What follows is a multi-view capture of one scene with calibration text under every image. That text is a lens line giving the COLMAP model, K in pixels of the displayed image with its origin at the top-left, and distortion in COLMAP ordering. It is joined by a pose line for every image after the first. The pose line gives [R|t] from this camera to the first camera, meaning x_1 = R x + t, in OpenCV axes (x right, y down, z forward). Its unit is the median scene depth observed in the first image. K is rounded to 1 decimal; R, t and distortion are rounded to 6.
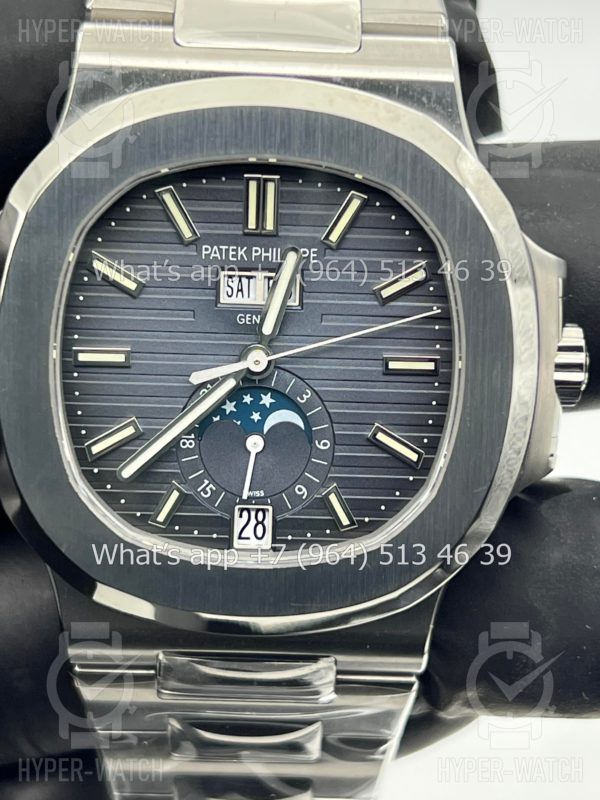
lens RADIAL K [[1900.3, 0, 305.2], [0, 1900.3, 417.7], [0, 0, 1]] dist [0.189026, 0.000000]
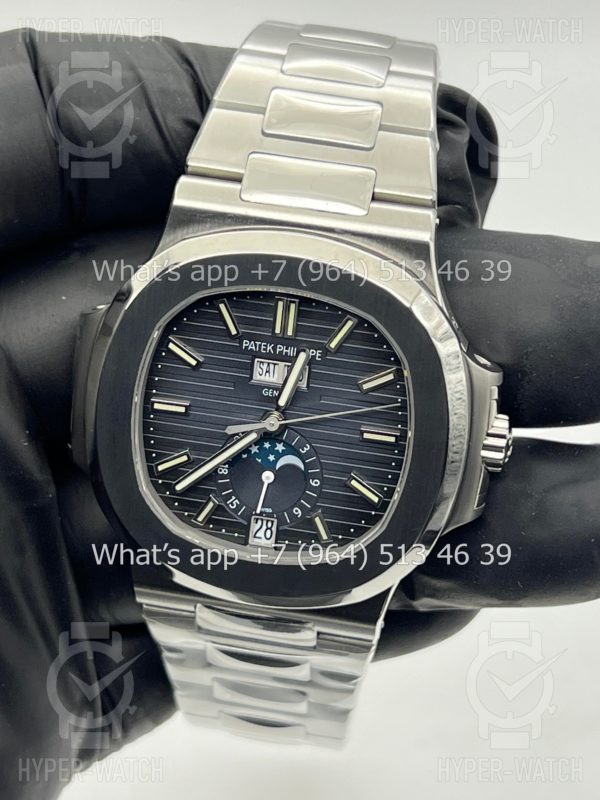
lens RADIAL K [[1900.3, 0, 303.5], [0, 1900.3, 397.4], [0, 0, 1]] dist [0.189026, 0.000000]
pose [[0.981652, 0.116648, -0.150838, 0.212562], [-0.100054, 0.988510, 0.113299, -0.214055], [0.162321, -0.096128, 0.982044, -0.415897]]
